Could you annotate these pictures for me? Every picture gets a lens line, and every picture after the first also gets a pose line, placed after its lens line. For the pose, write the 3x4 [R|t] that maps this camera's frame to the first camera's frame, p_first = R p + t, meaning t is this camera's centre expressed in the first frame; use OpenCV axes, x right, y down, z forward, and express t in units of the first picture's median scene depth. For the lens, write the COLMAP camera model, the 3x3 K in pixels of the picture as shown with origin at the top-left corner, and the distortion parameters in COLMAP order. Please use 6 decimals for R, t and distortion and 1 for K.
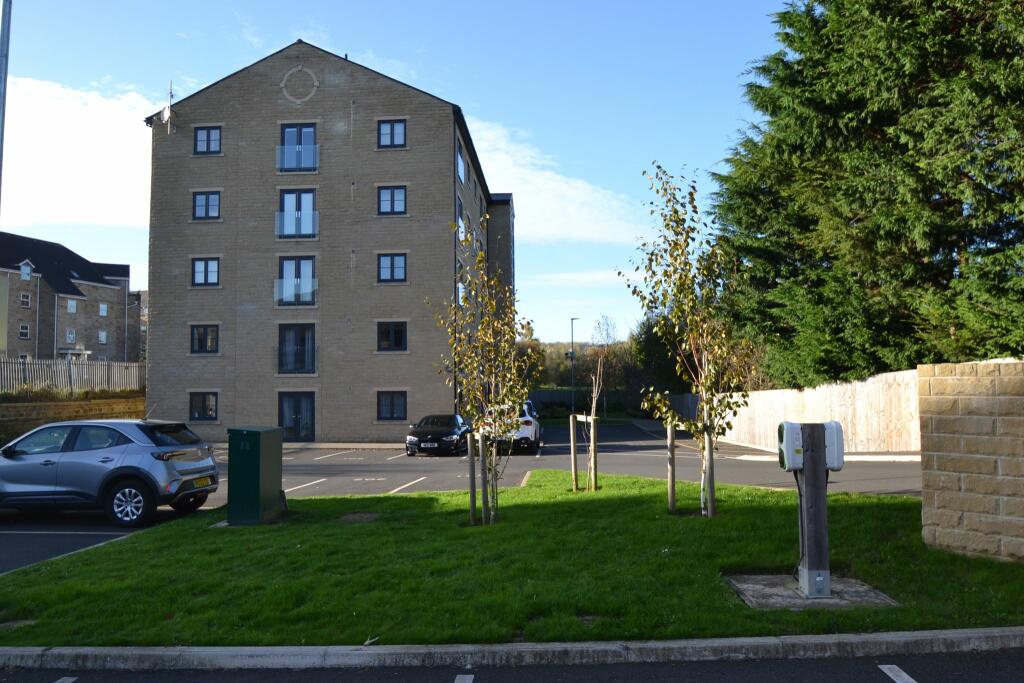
lens RADIAL K [[713.6, 0, 511.7], [0, 713.6, 343.4], [0, 0, 1]] dist [-0.042041, 0.000427]
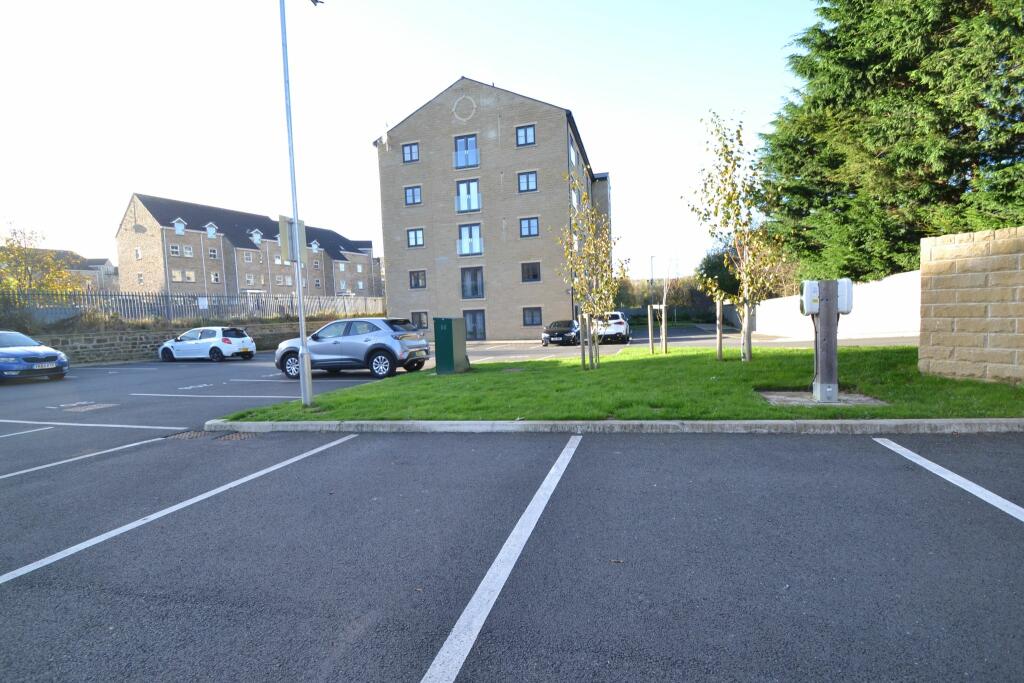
lens RADIAL K [[459.7, 0, 501.8], [0, 459.7, 342.6], [0, 0, 1]] dist [-0.002984, -0.011034]
pose [[0.972581, -0.012999, -0.232199, 0.003654], [0.043502, 0.990982, 0.126734, 0.029503], [0.228458, -0.133360, 0.964377, -0.007765]]
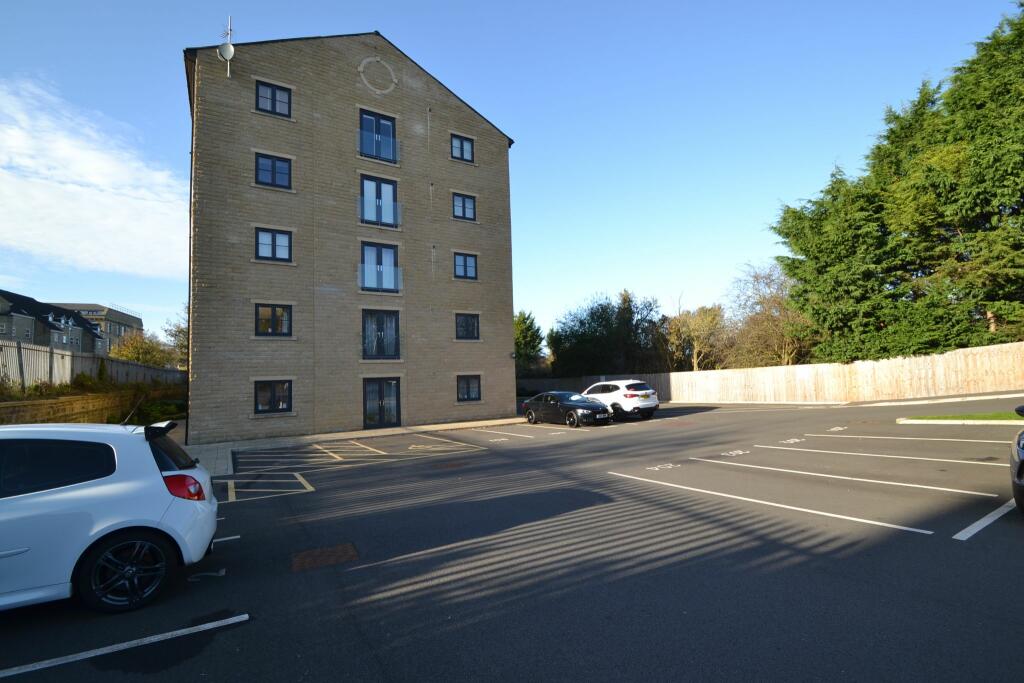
lens RADIAL K [[459.7, 0, 513.0], [0, 459.7, 345.5], [0, 0, 1]] dist [-0.002984, -0.011034]
pose [[0.811716, 0.021222, 0.583667, -1.268421], [-0.011844, 0.999732, -0.019878, 0.079777], [-0.583932, 0.009222, 0.811750, 0.869332]]
